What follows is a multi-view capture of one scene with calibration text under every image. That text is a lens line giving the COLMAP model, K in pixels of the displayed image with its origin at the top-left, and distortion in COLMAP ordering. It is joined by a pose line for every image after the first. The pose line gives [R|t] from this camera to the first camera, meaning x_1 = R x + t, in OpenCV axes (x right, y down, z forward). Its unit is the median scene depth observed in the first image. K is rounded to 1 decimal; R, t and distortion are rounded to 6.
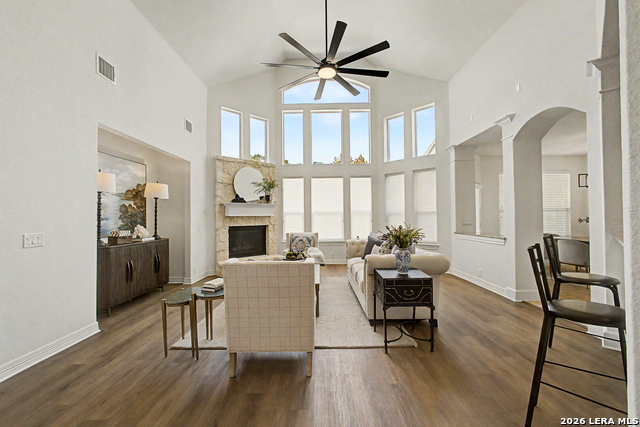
lens RADIAL K [[275.2, 0, 320.6], [0, 275.2, 214.9], [0, 0, 1]] dist [-0.002385, 0.001766]
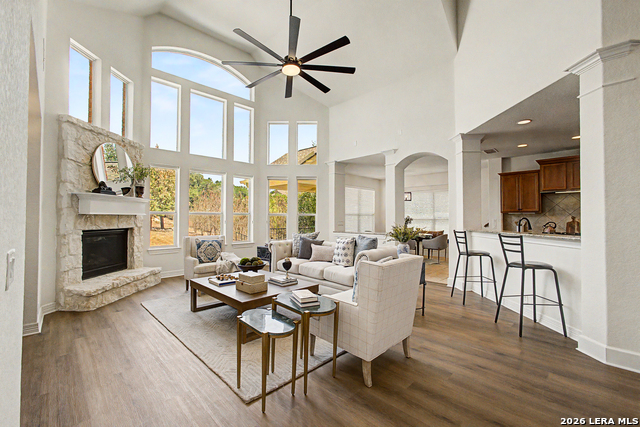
lens RADIAL K [[275.2, 0, 319.2], [0, 275.2, 214.6], [0, 0, 1]] dist [-0.002385, 0.001766]
pose [[0.711160, 0.022203, 0.702679, -0.392611], [-0.015516, 0.999753, -0.015887, 0.007579], [-0.702859, 0.000396, 0.711329, 0.158511]]
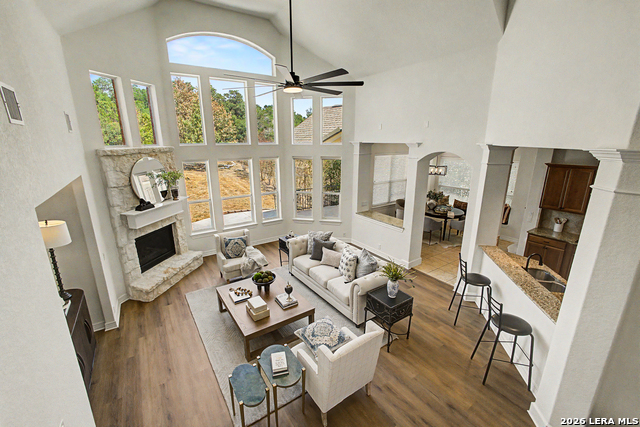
lens RADIAL K [[275.2, 0, 318.9], [0, 275.2, 214.3], [0, 0, 1]] dist [-0.002385, 0.001766]
pose [[0.828719, -0.142206, 0.541297, -0.312895], [-0.010747, 0.962958, 0.269436, -0.247333], [-0.559562, -0.229104, 0.796493, 0.082519]]
